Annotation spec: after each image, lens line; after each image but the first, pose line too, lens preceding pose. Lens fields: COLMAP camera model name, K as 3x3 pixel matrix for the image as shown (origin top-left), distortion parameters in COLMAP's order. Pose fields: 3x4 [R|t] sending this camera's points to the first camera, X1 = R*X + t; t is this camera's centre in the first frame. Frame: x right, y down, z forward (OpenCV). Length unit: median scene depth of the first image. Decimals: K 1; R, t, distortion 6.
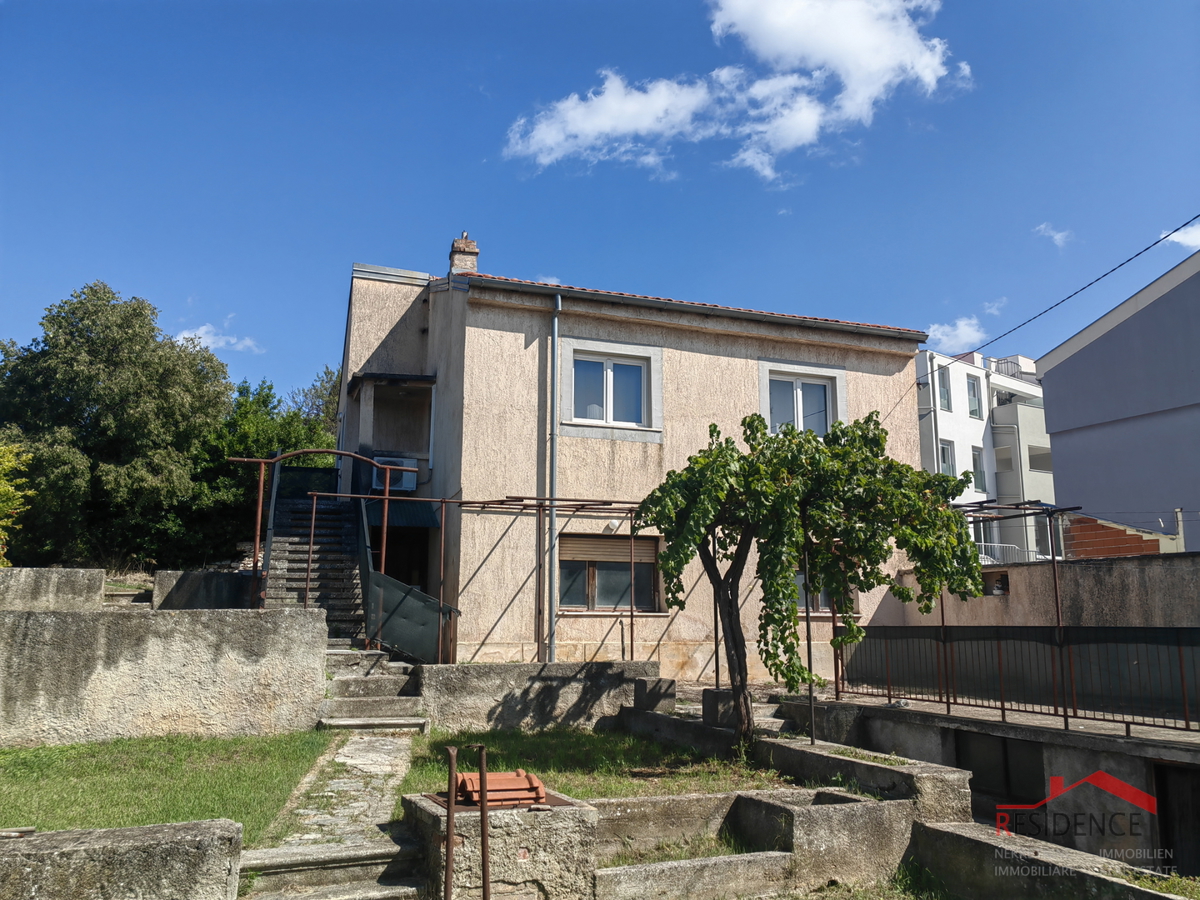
lens RADIAL K [[952.1, 0, 610.6], [0, 952.1, 448.7], [0, 0, 1]] dist [0.043965, -0.049093]
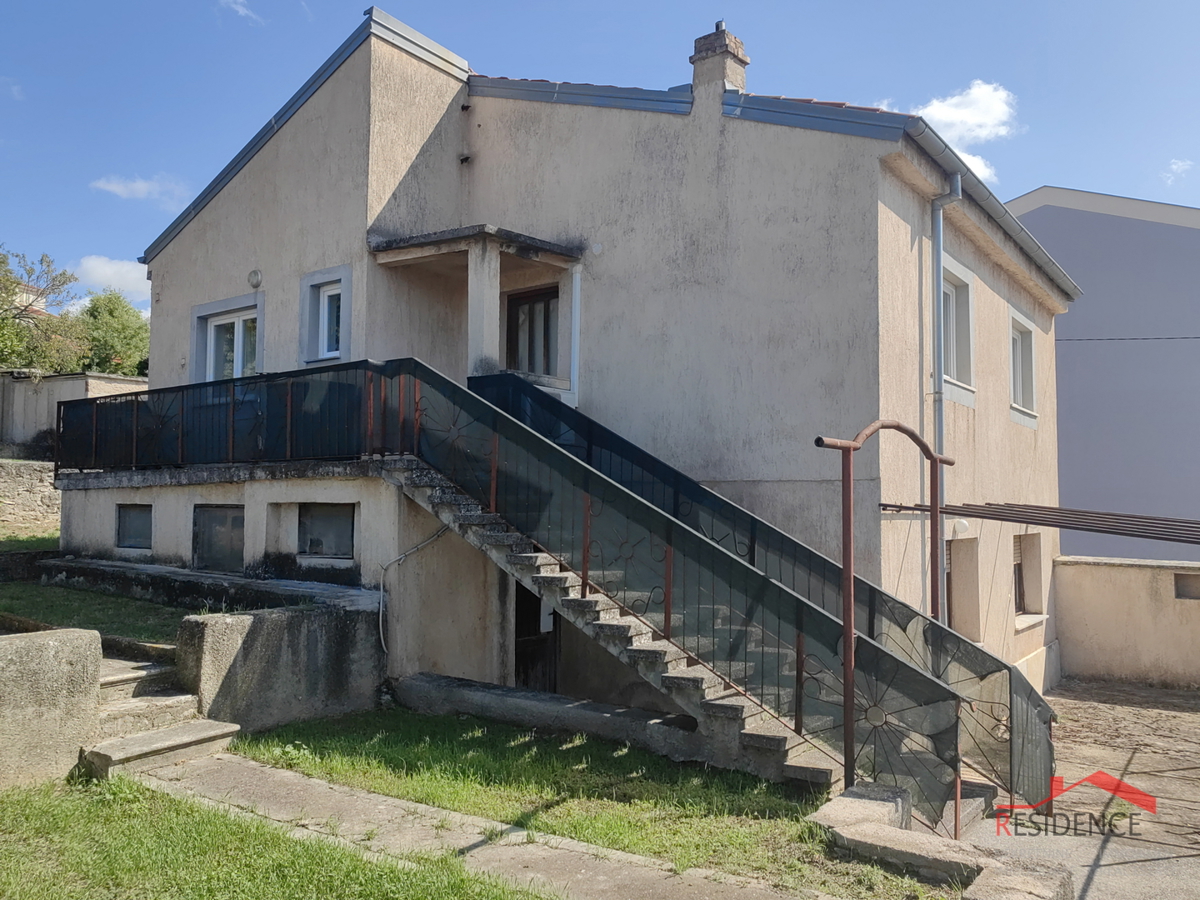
lens RADIAL K [[945.2, 0, 600.0], [0, 945.2, 450.0], [0, 0, 1]] dist [0.049054, -0.043590]
pose [[0.830154, 0.041567, 0.555983, -0.598757], [-0.114224, 0.988745, 0.096629, -0.013948], [-0.545709, -0.143723, 0.825558, 0.580404]]
